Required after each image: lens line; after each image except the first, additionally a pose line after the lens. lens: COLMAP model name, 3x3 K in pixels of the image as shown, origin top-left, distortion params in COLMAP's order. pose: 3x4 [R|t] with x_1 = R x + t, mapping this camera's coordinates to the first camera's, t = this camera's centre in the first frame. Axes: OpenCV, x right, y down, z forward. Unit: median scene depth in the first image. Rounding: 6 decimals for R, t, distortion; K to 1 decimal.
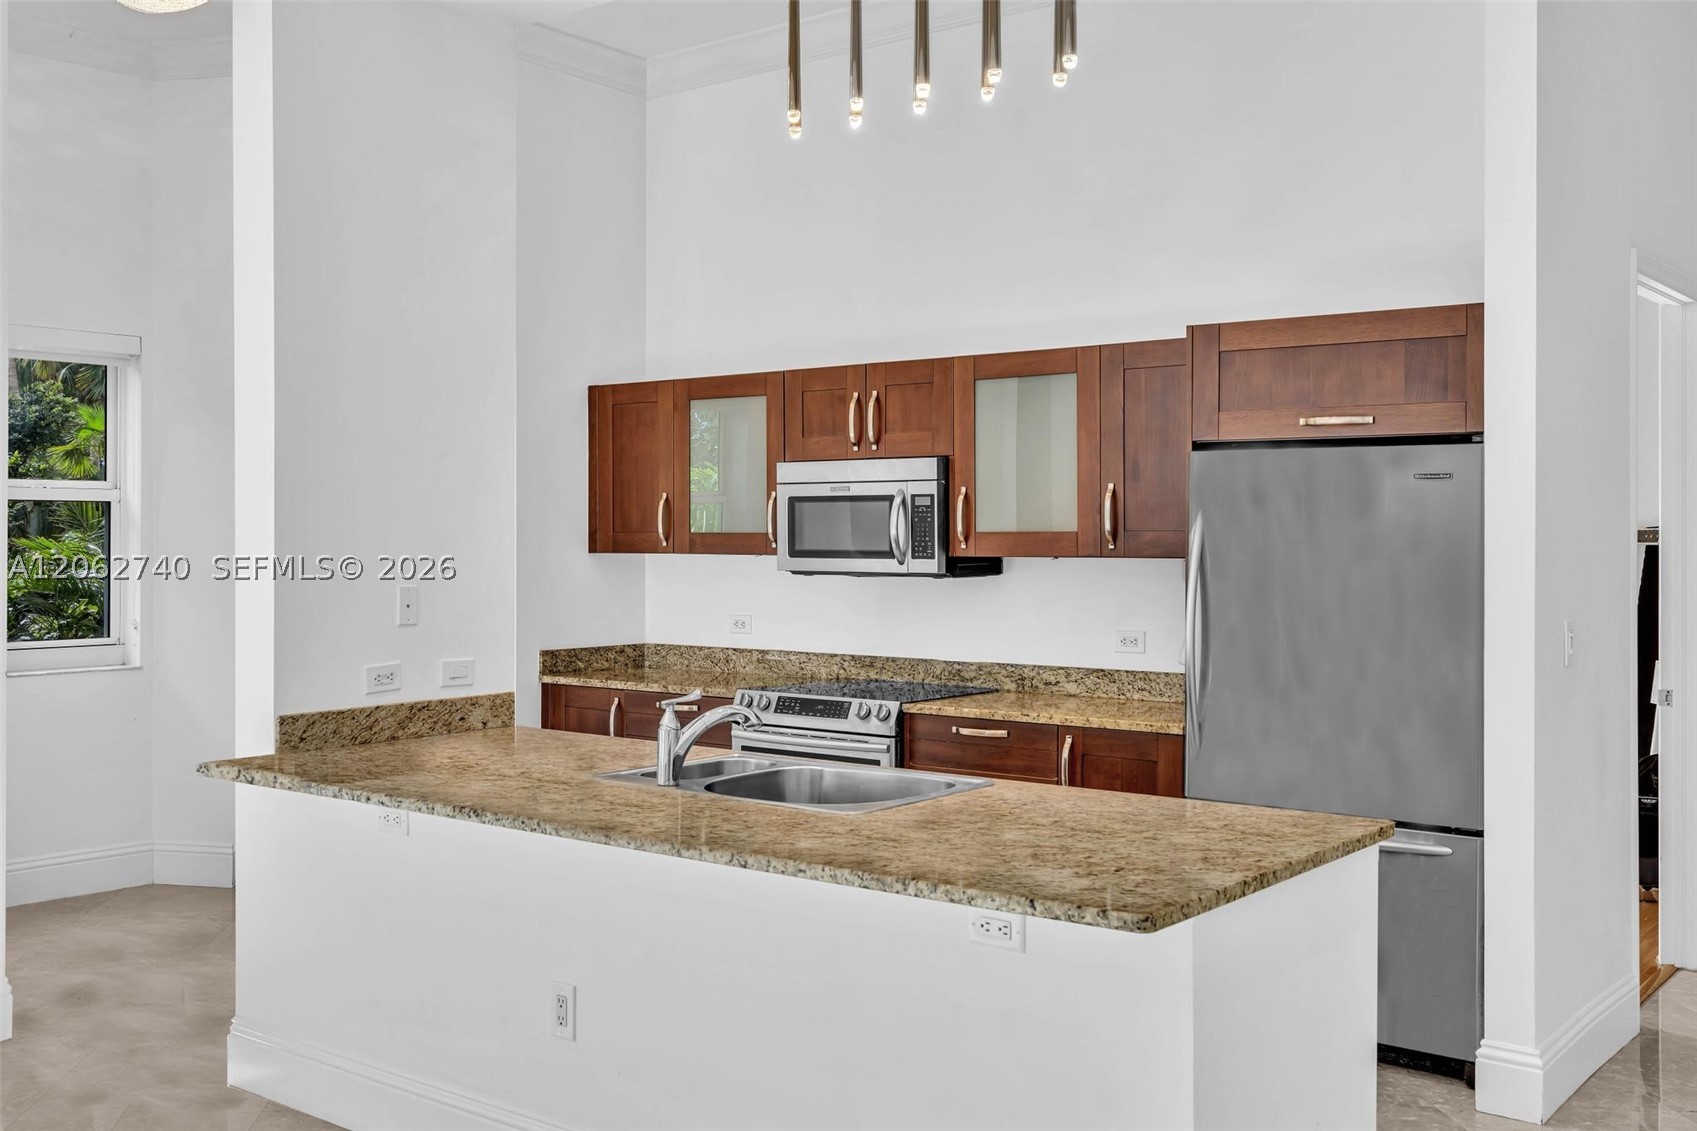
lens RADIAL K [[1675.1, 0, 847.5], [0, 1675.1, 542.2], [0, 0, 1]] dist [0.003918, 0.008607]
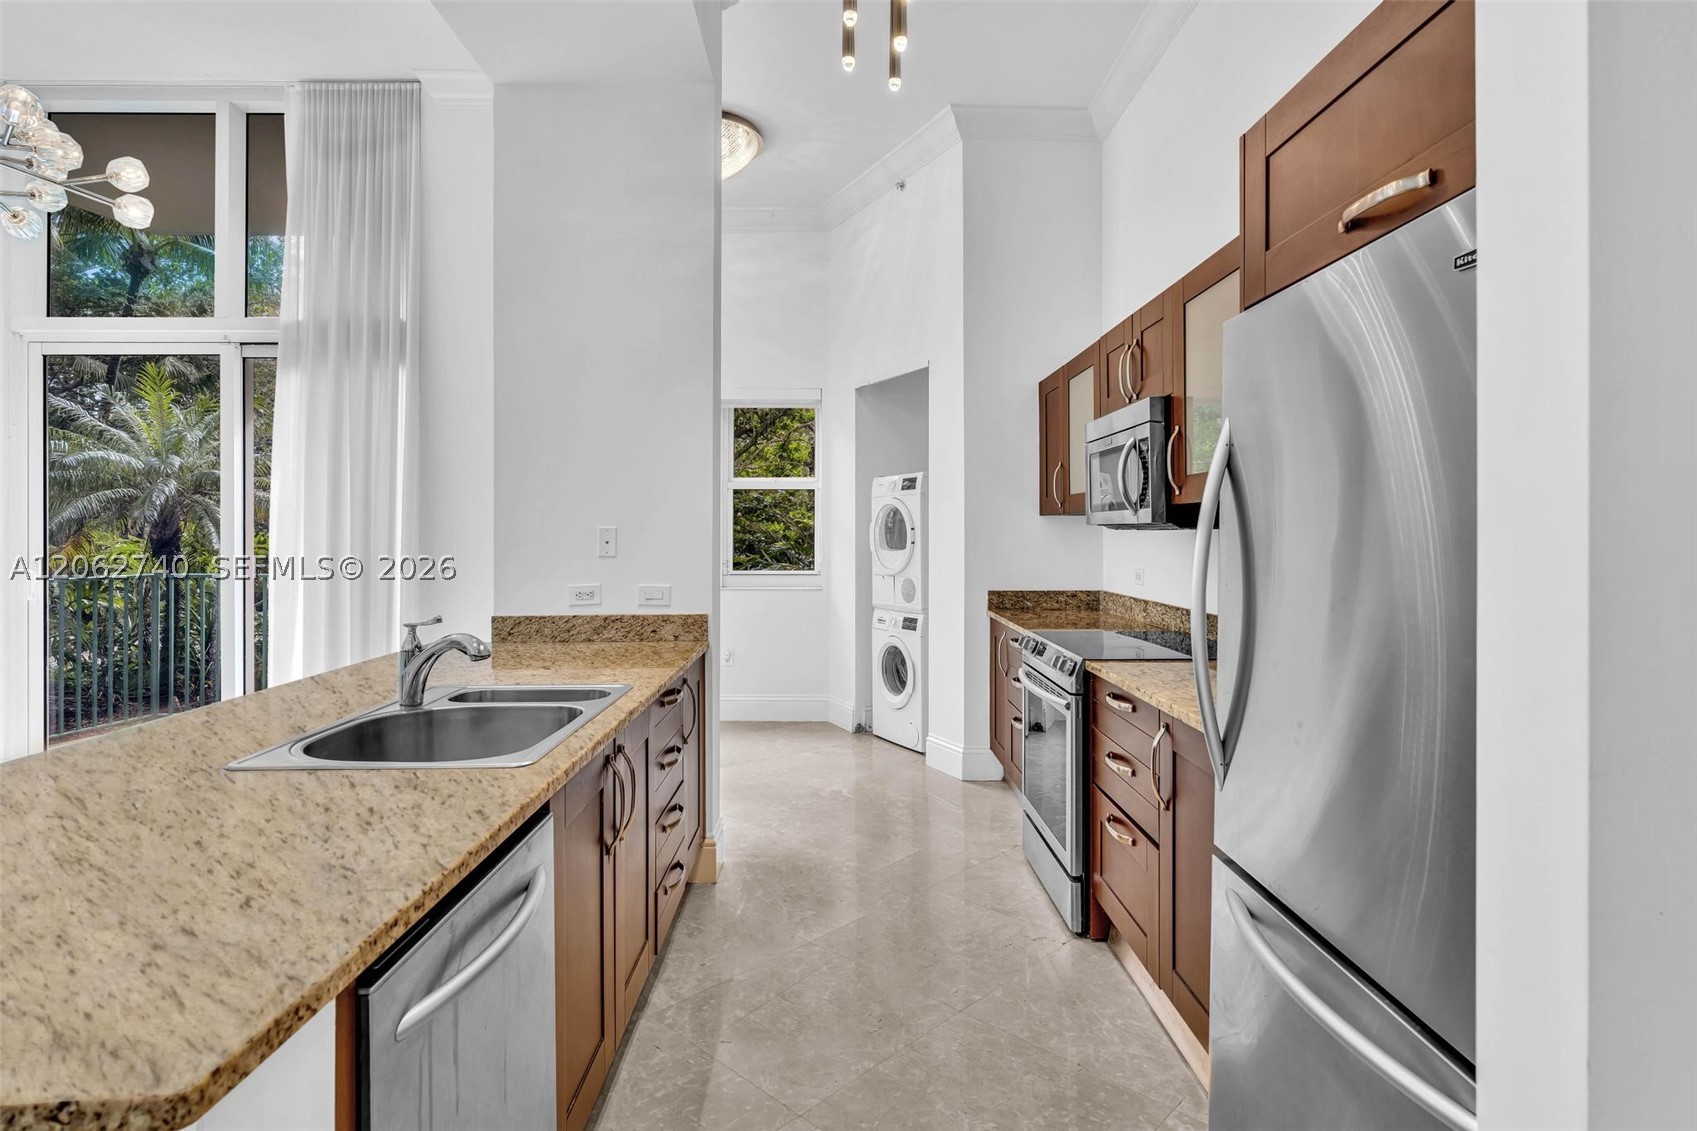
lens RADIAL K [[885.6, 0, 848.6], [0, 885.6, 528.3], [0, 0, 1]] dist [-0.003198, 0.002073]
pose [[0.631759, -0.004323, -0.775153, 0.320480], [-0.002104, 0.999971, -0.007292, 0.025173], [0.775162, 0.006238, 0.631732, 0.558776]]
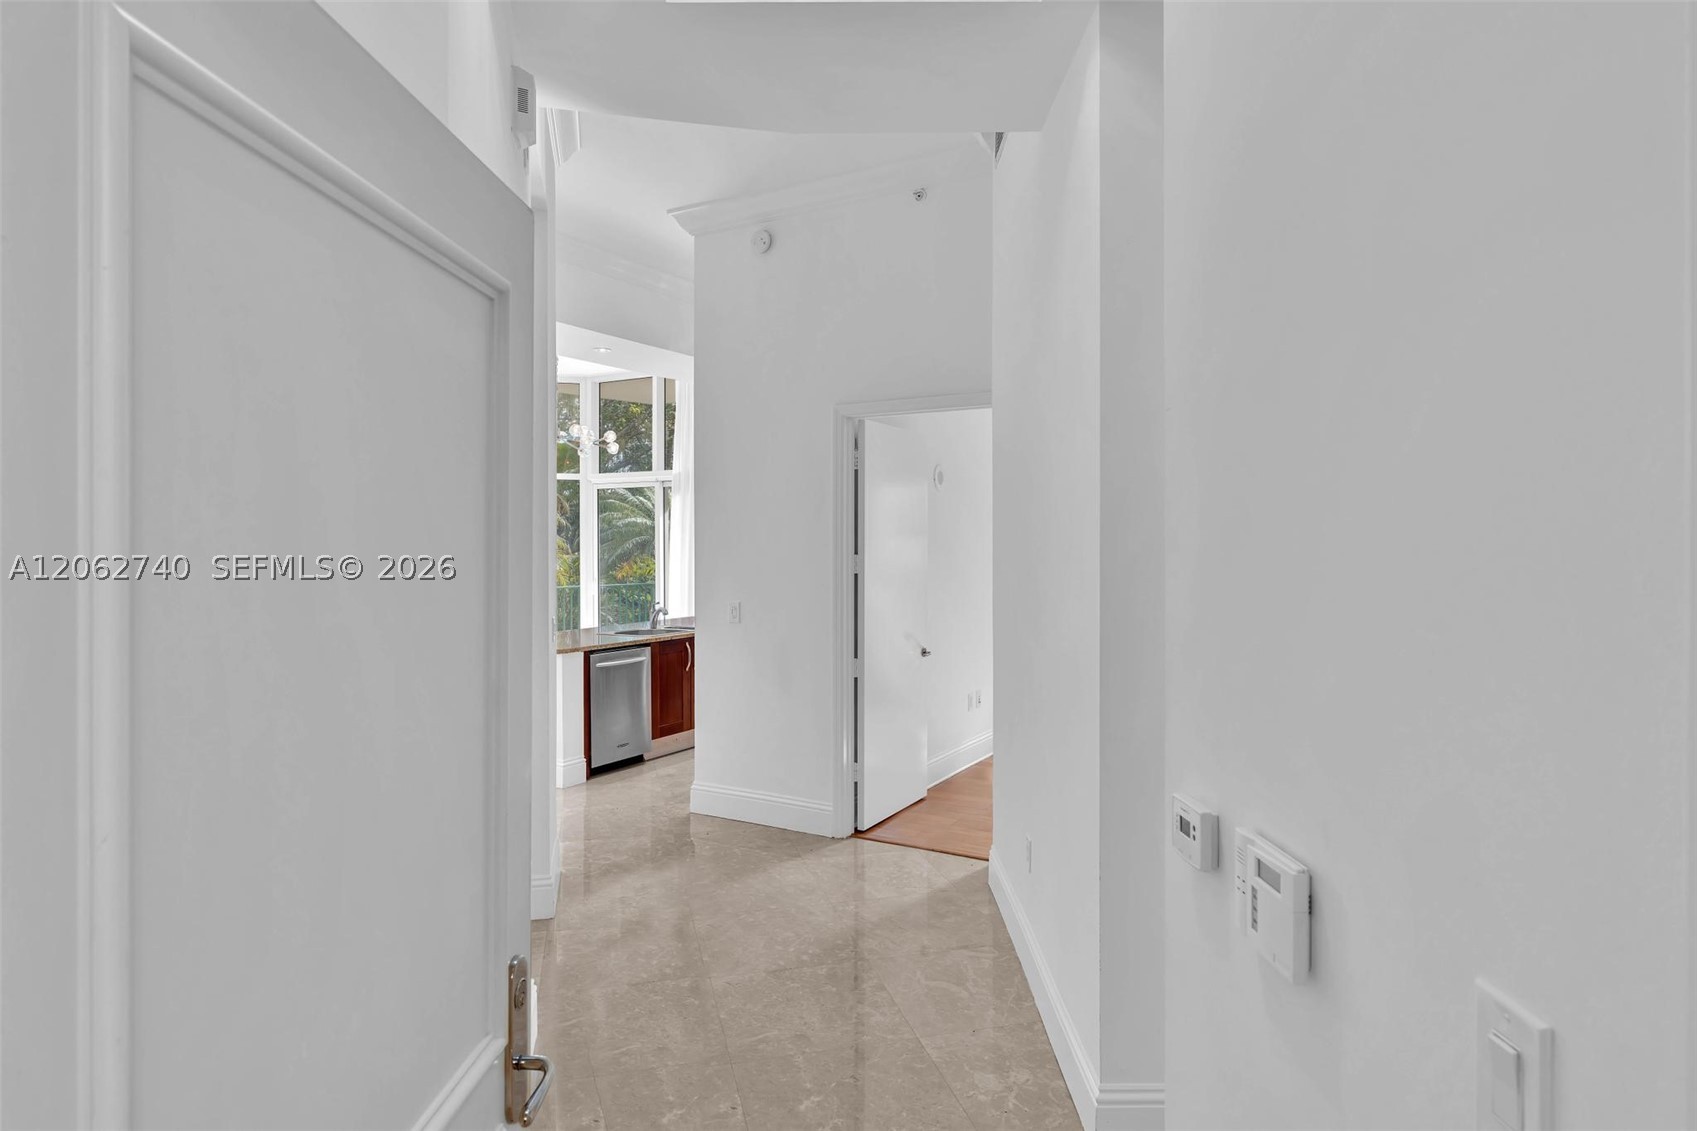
lens RADIAL K [[924.2, 0, 848.0], [0, 924.2, 535.7], [0, 0, 1]] dist [-0.002227, -0.000877]
pose [[0.147853, -0.007504, -0.988981, 1.203836], [-0.001434, 0.999969, -0.007802, -0.019489], [0.989008, 0.002572, 0.147838, 0.723777]]
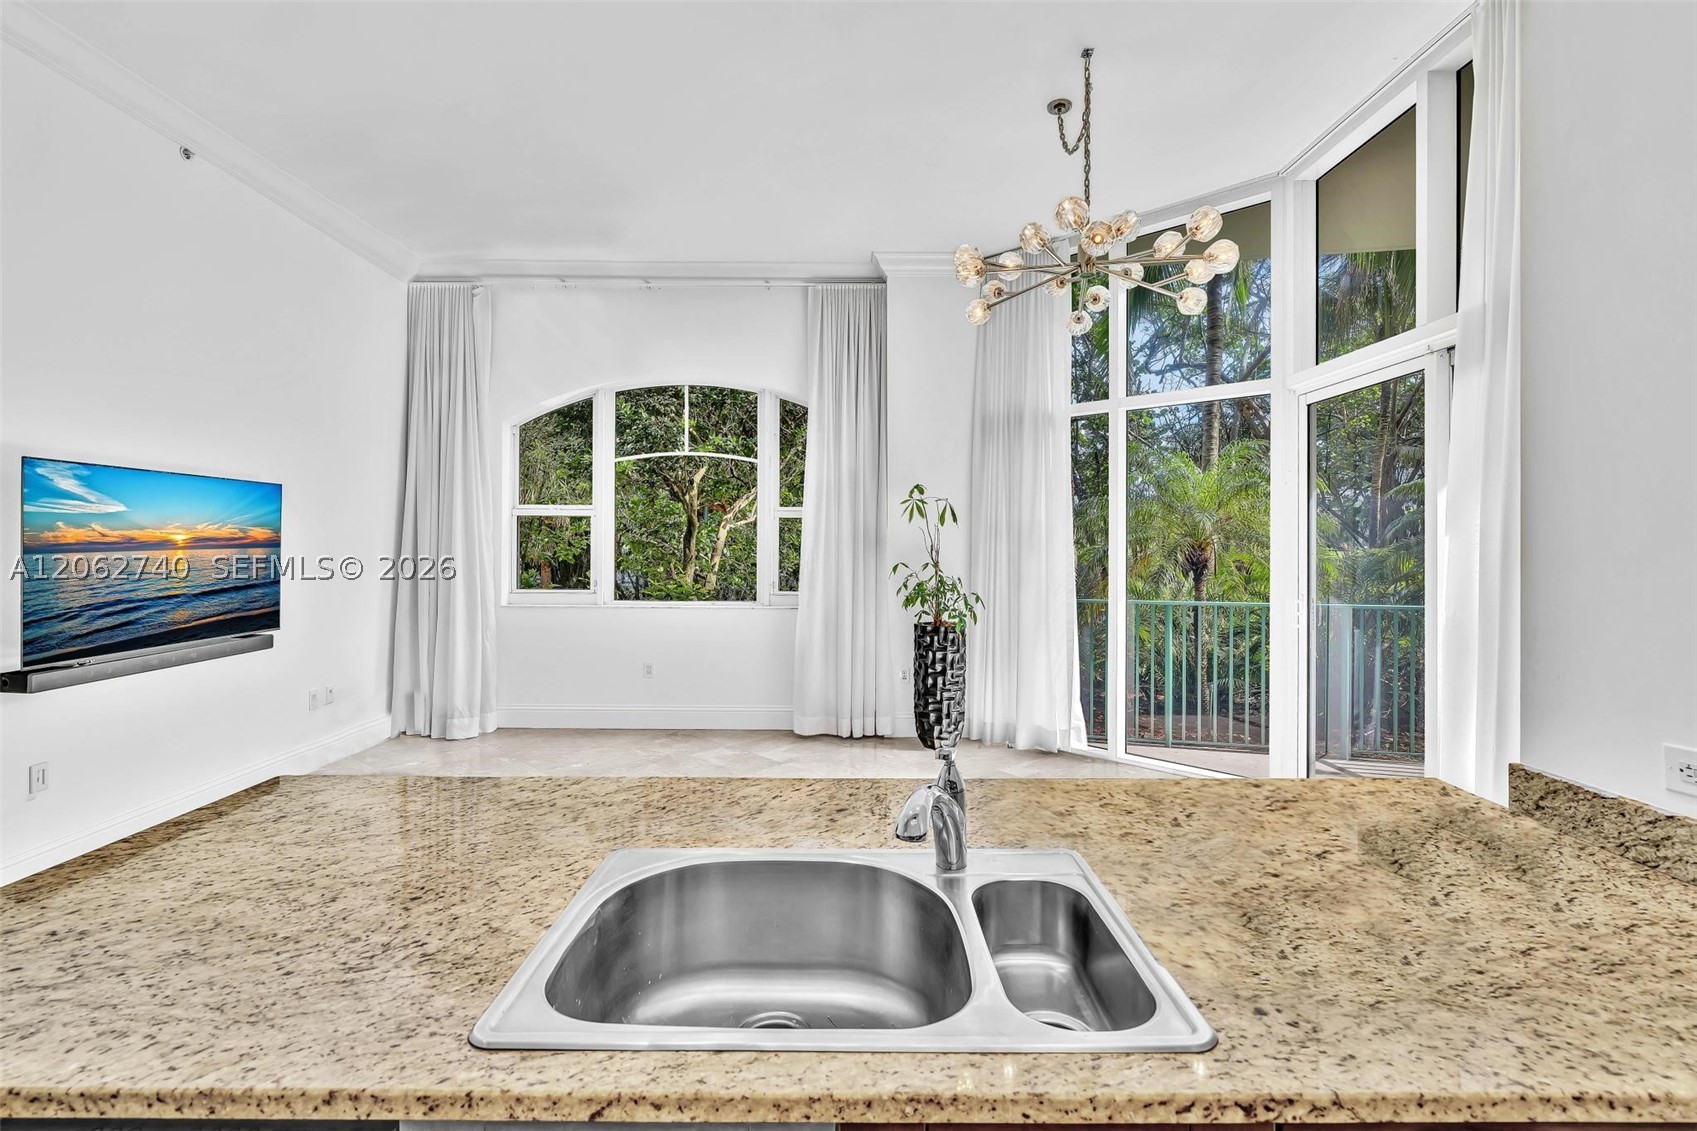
lens RADIAL K [[778.5, 0, 850.4], [0, 778.5, 544.2], [0, 0, 1]] dist [-0.005220, 0.000552]
pose [[-0.783677, -0.002628, -0.621163, 0.090192], [-0.007483, 0.999958, 0.005209, 0.002442], [0.621124, 0.008731, -0.783664, 0.802392]]
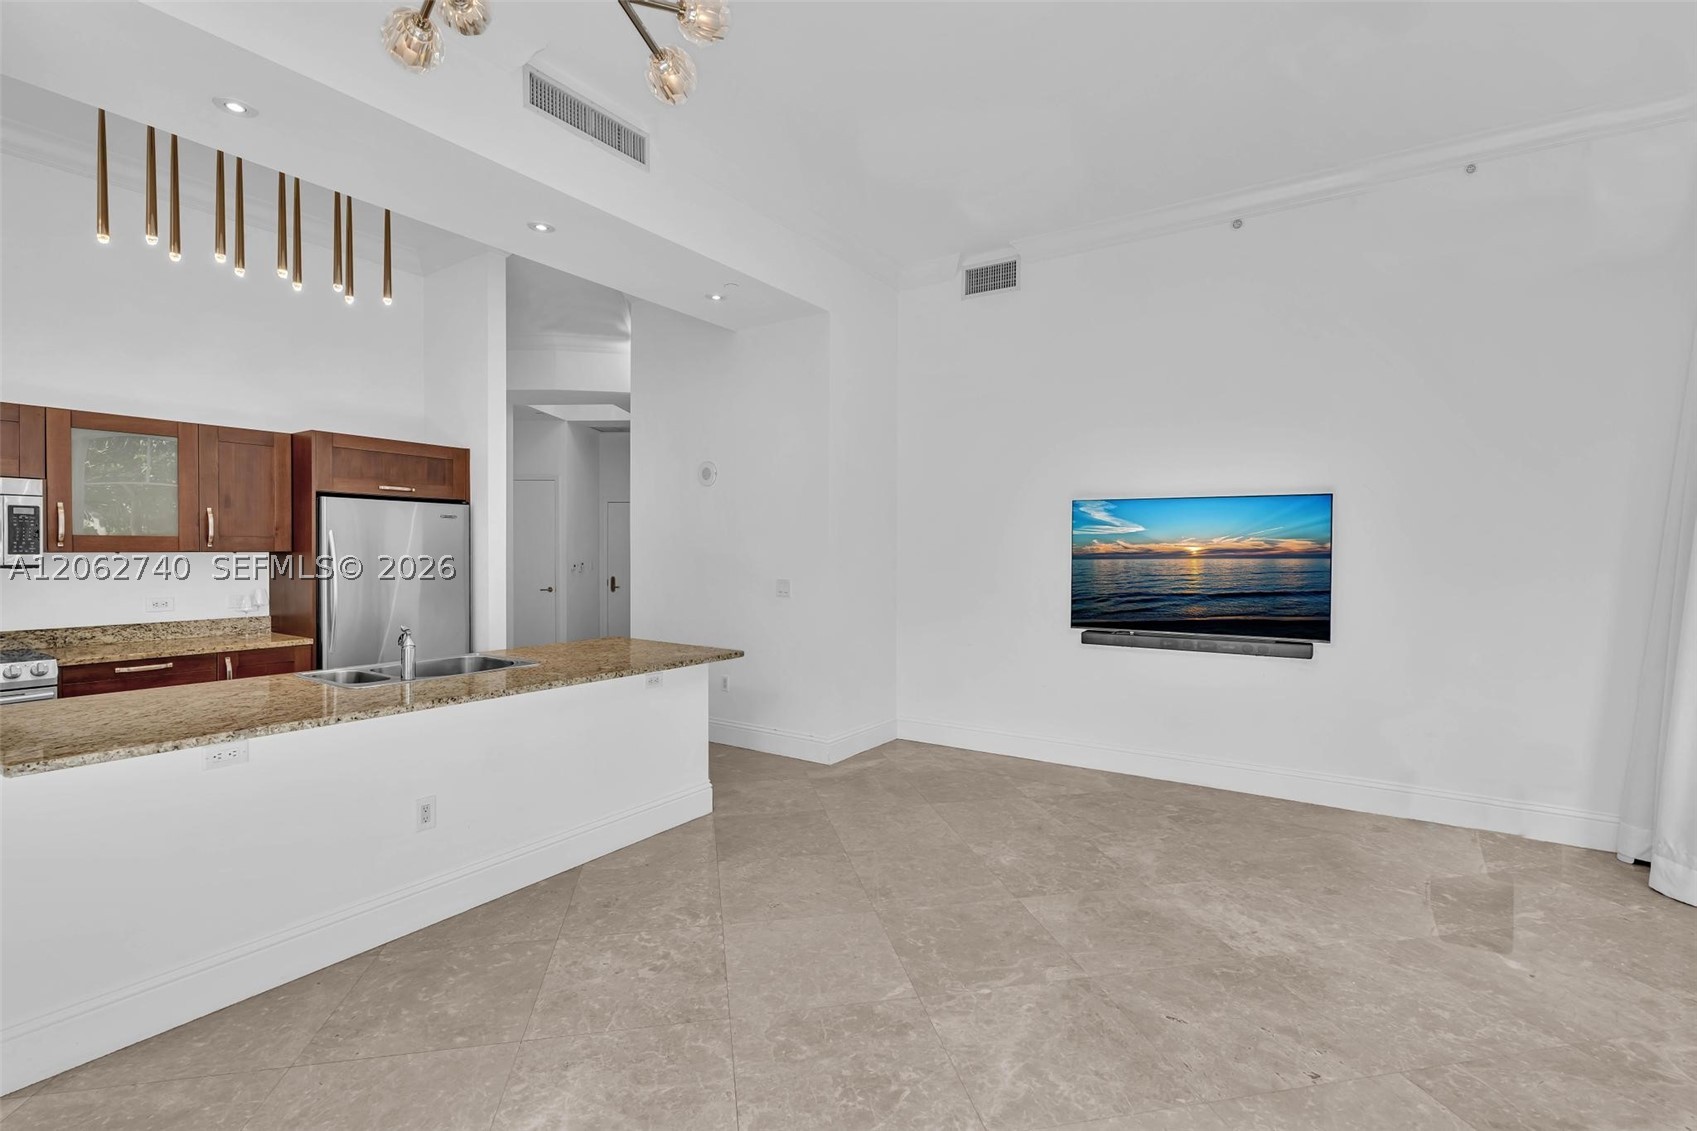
lens RADIAL K [[769.5, 0, 850.2], [0, 769.5, 553.9], [0, 0, 1]] dist [-0.003412, 0.000929]
pose [[-0.081917, -0.007146, 0.996614, -0.614174], [-0.001442, 0.999974, 0.007052, 0.004368], [-0.996638, -0.000860, -0.081925, 0.391927]]
